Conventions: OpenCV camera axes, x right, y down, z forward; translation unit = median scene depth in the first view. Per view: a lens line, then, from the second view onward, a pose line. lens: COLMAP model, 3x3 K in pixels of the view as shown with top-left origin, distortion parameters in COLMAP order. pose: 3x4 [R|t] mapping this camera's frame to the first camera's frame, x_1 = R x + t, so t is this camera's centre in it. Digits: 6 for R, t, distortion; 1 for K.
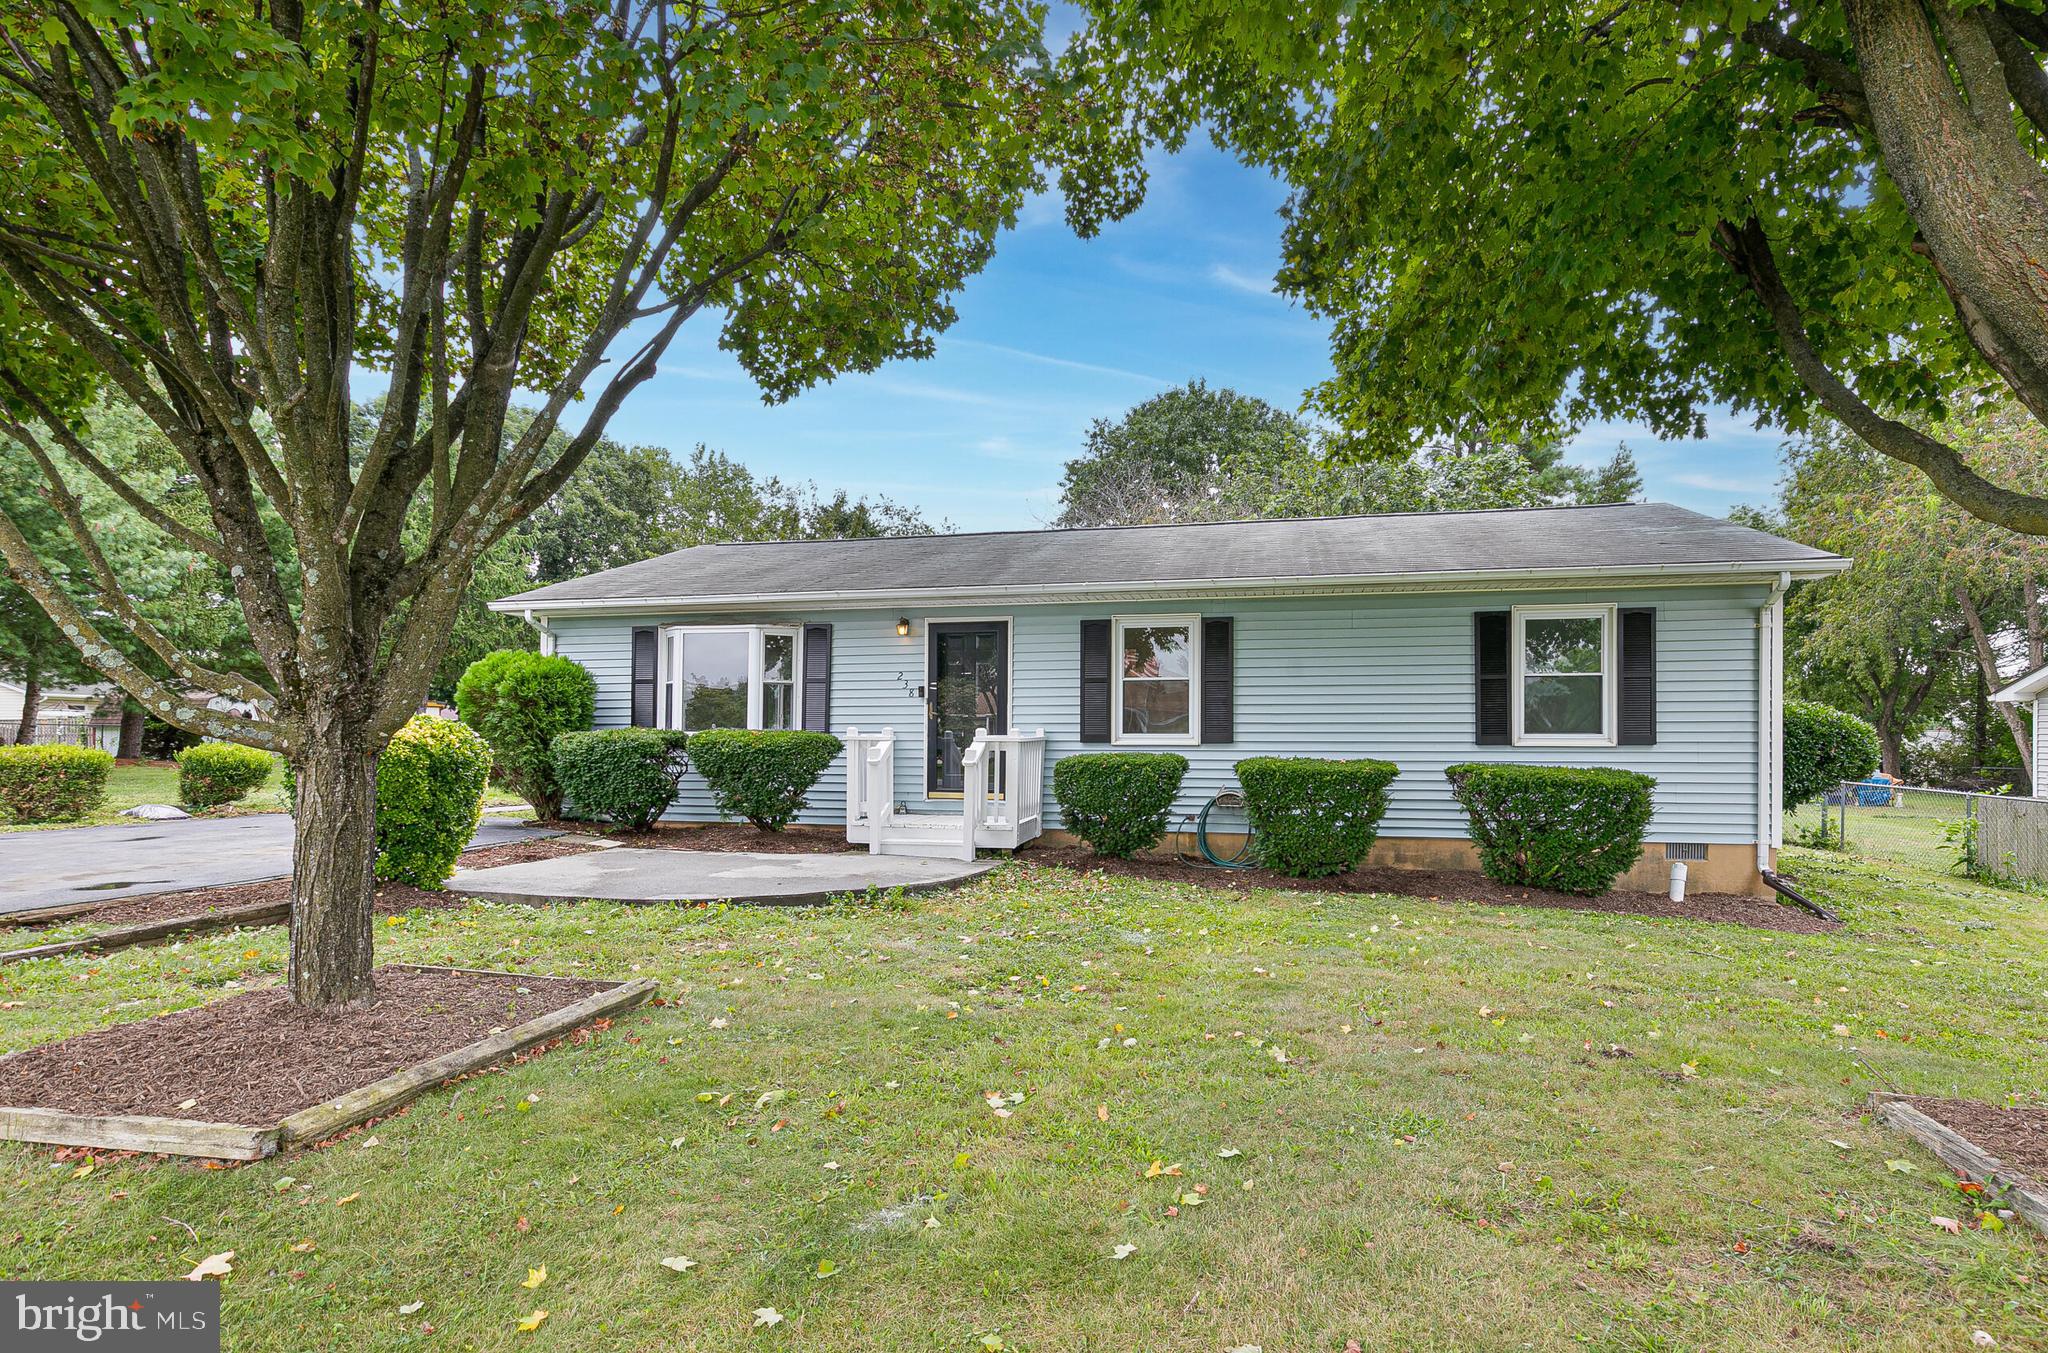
lens RADIAL K [[1021.4, 0, 1045.1], [0, 1021.4, 711.8], [0, 0, 1]] dist [-0.009359, 0.000978]
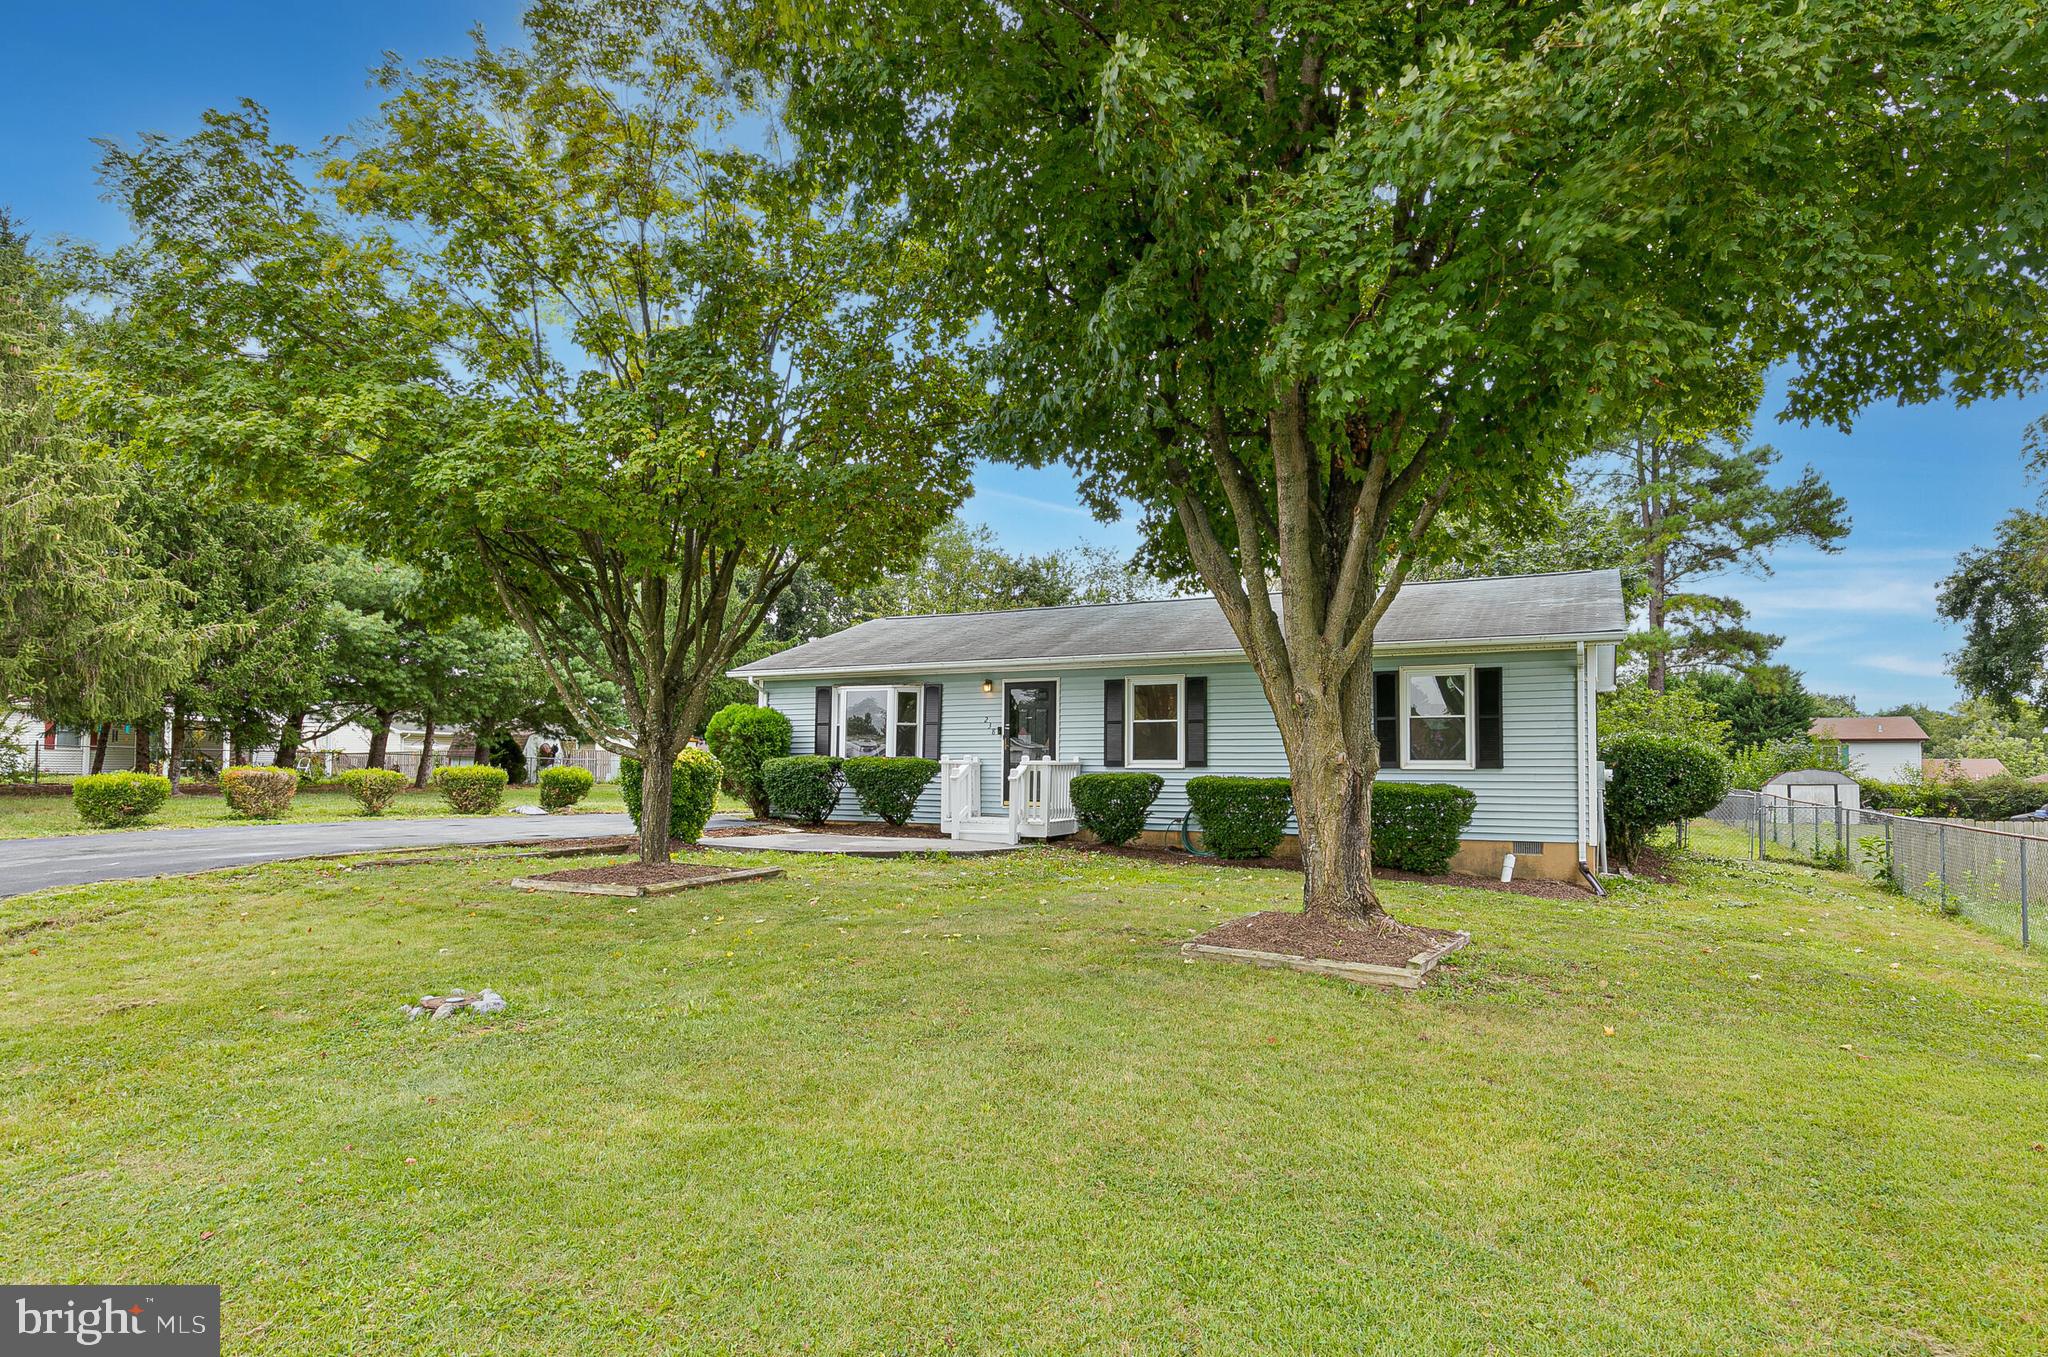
lens RADIAL K [[1104.2, 0, 1029.7], [0, 1104.2, 681.2], [0, 0, 1]] dist [-0.012245, 0.000358]
pose [[0.970743, -0.014844, -0.239660, 0.303951], [0.000885, 0.998302, -0.058250, 0.001220], [0.240118, 0.056334, 0.969108, -0.513778]]
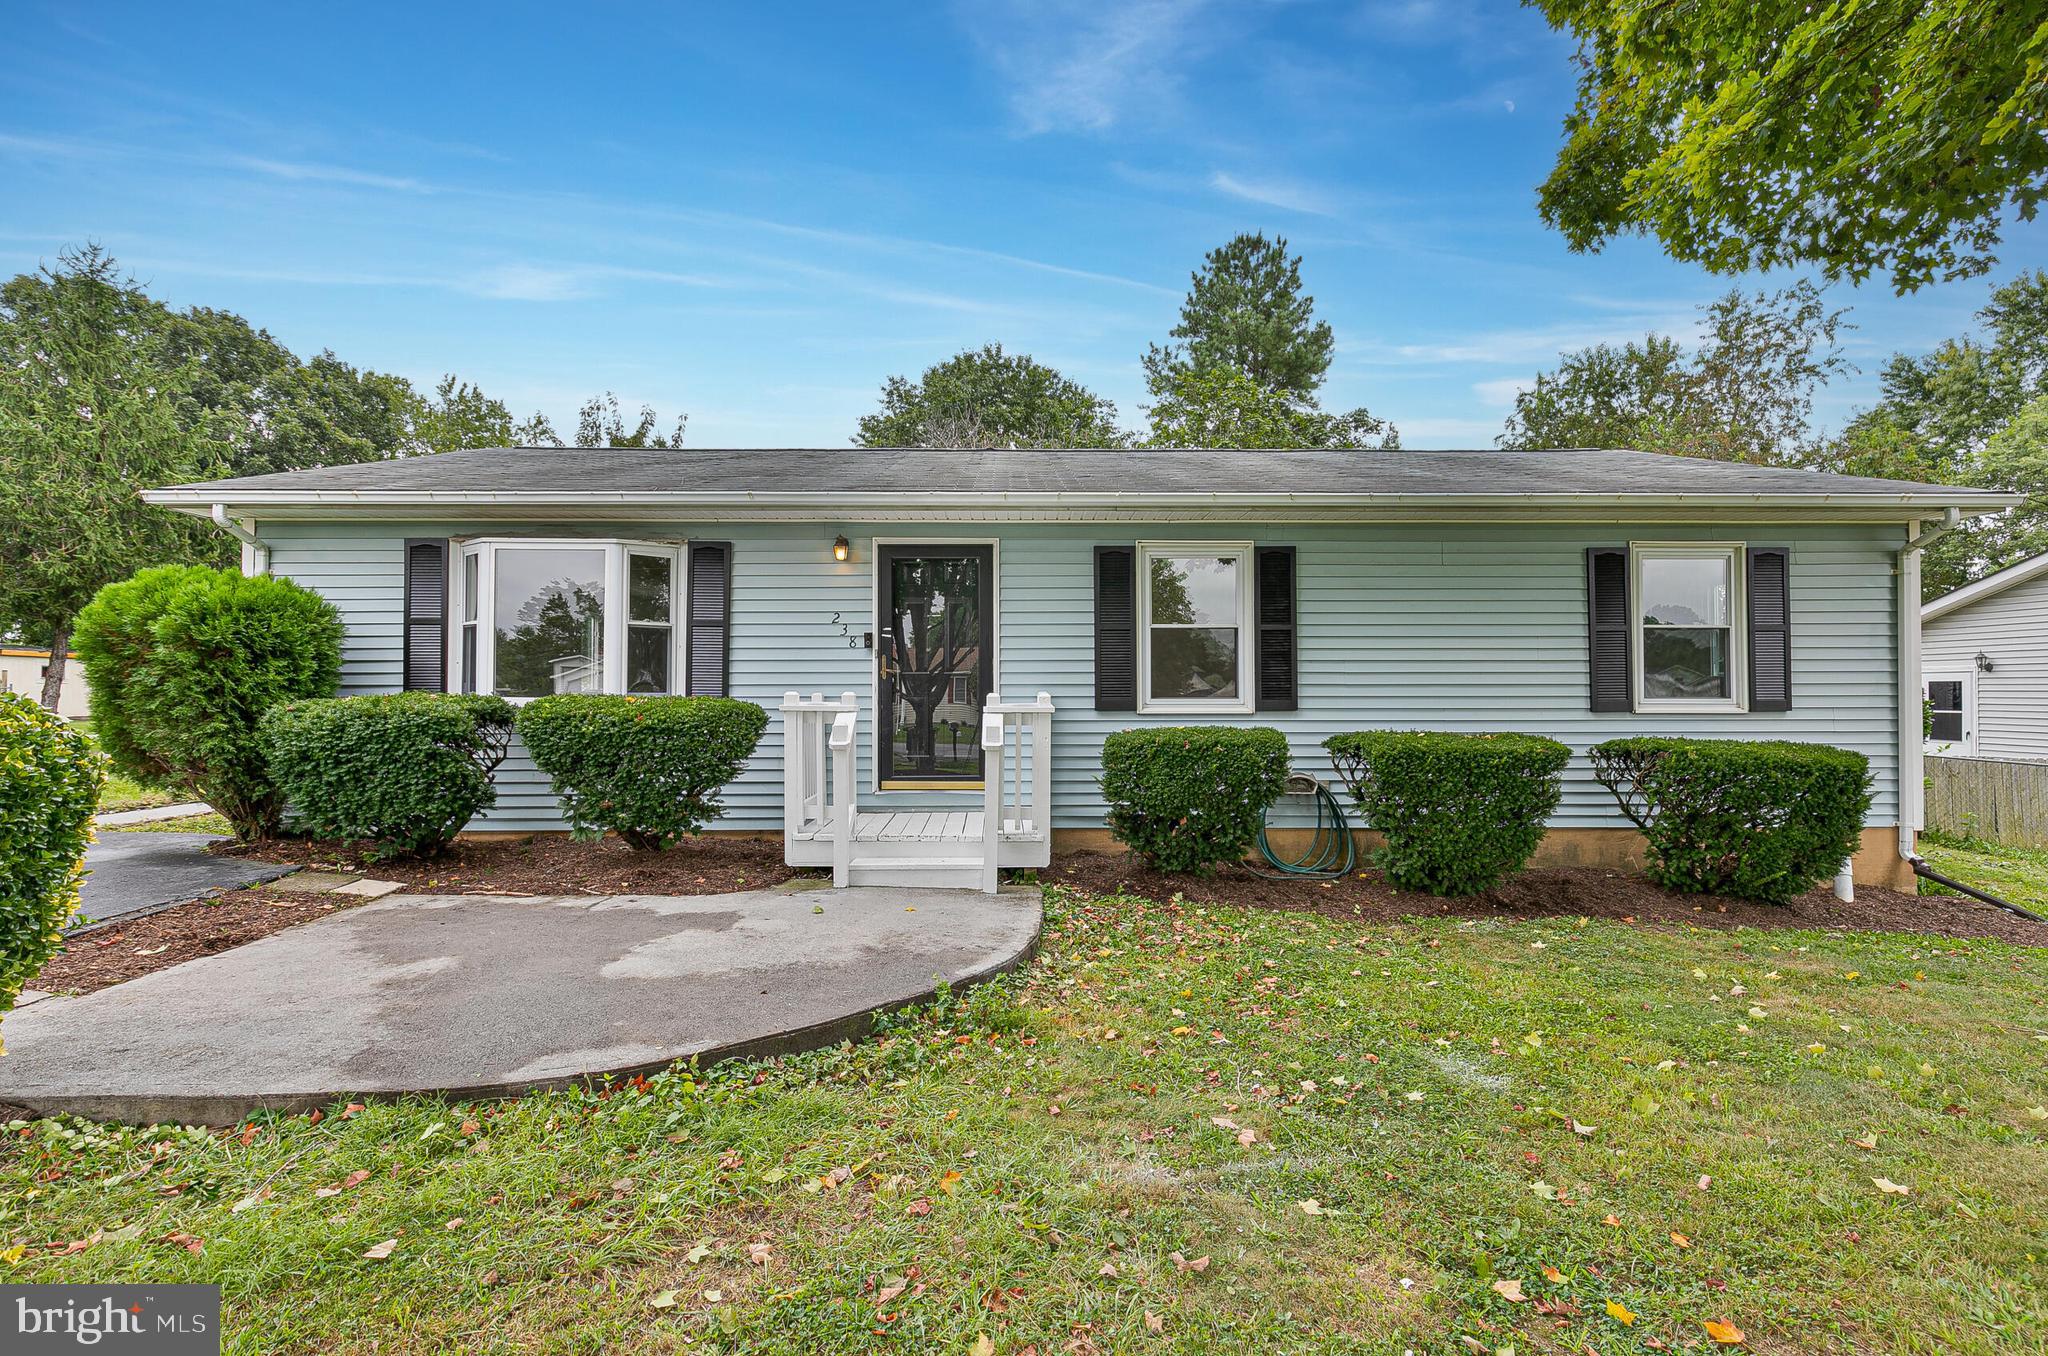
lens RADIAL K [[917.7, 0, 1021.9], [0, 917.7, 679.8], [0, 0, 1]] dist [0.003691, -0.000980]
pose [[0.971512, -0.000031, 0.236992, -0.176558], [-0.003294, 0.999902, 0.013636, -0.001471], [-0.236969, -0.014029, 0.971416, 0.365709]]
